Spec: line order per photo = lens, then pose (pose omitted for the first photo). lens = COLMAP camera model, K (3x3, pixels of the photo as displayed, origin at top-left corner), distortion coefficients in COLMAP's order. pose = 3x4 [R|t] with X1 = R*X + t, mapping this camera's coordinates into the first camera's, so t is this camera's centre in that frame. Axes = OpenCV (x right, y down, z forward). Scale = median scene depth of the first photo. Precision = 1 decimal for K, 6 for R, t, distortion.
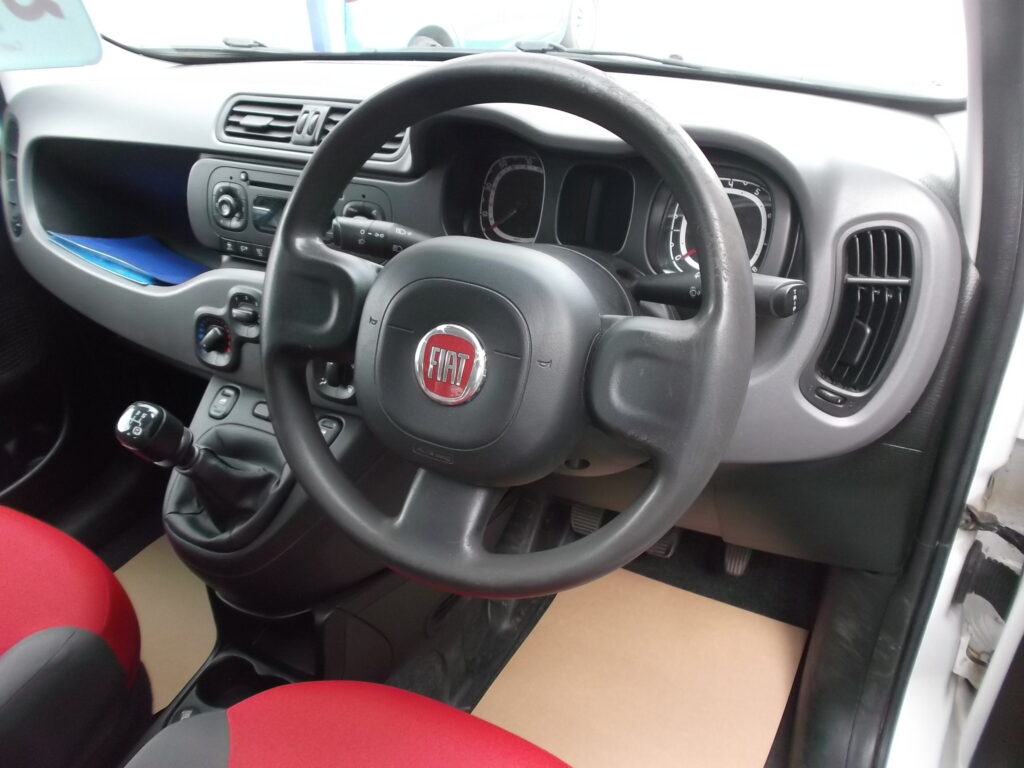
lens RADIAL K [[826.4, 0, 509.8], [0, 826.4, 379.7], [0, 0, 1]] dist [-0.040350, 0.010406]
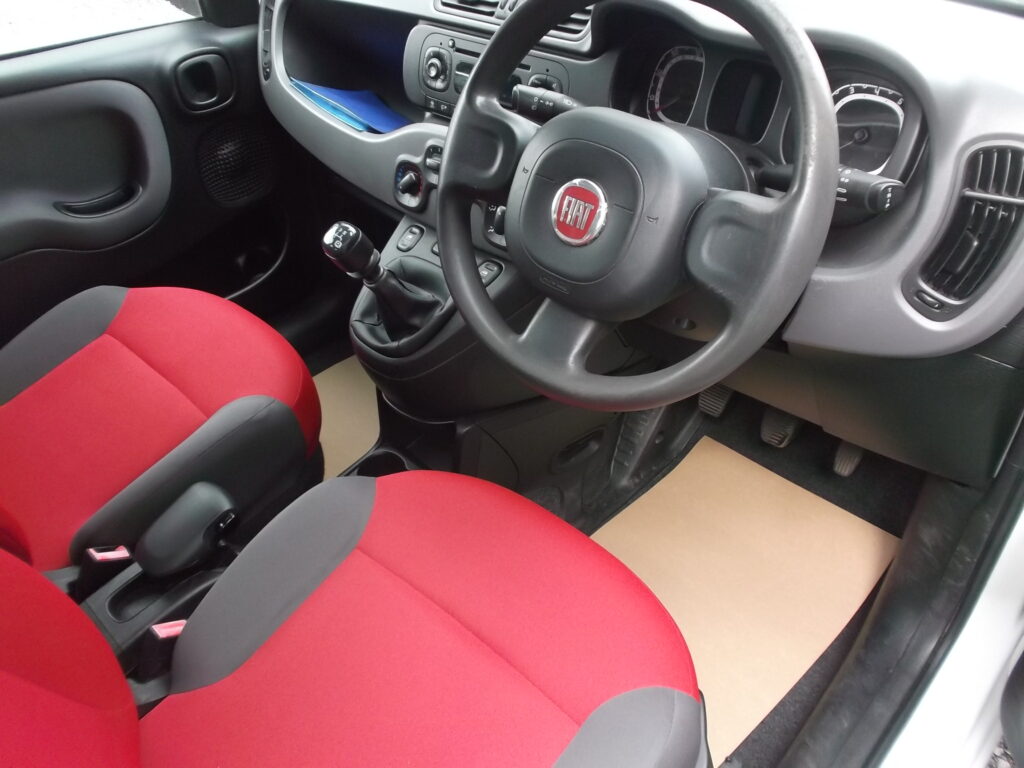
lens RADIAL K [[826.4, 0, 509.8], [0, 826.4, 379.7], [0, 0, 1]] dist [-0.040350, 0.010406]
pose [[0.961294, 0.176009, -0.211977, 0.089777], [-0.149079, 0.979281, 0.137058, 0.048951], [0.231708, -0.100152, 0.967616, -0.157367]]
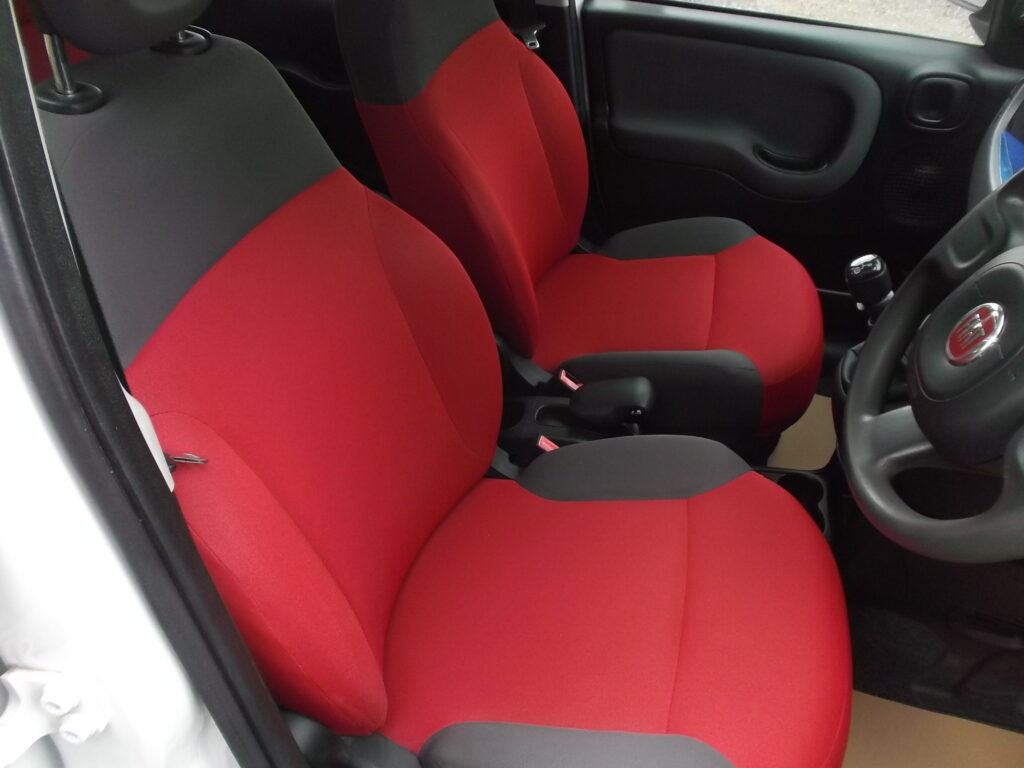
lens RADIAL K [[826.4, 0, 509.8], [0, 826.4, 379.7], [0, 0, 1]] dist [-0.040350, 0.010406]
pose [[0.240721, 0.635052, -0.734004, 0.437993], [-0.533595, 0.718294, 0.446464, -0.092017], [0.810759, 0.284188, 0.511769, -0.060046]]
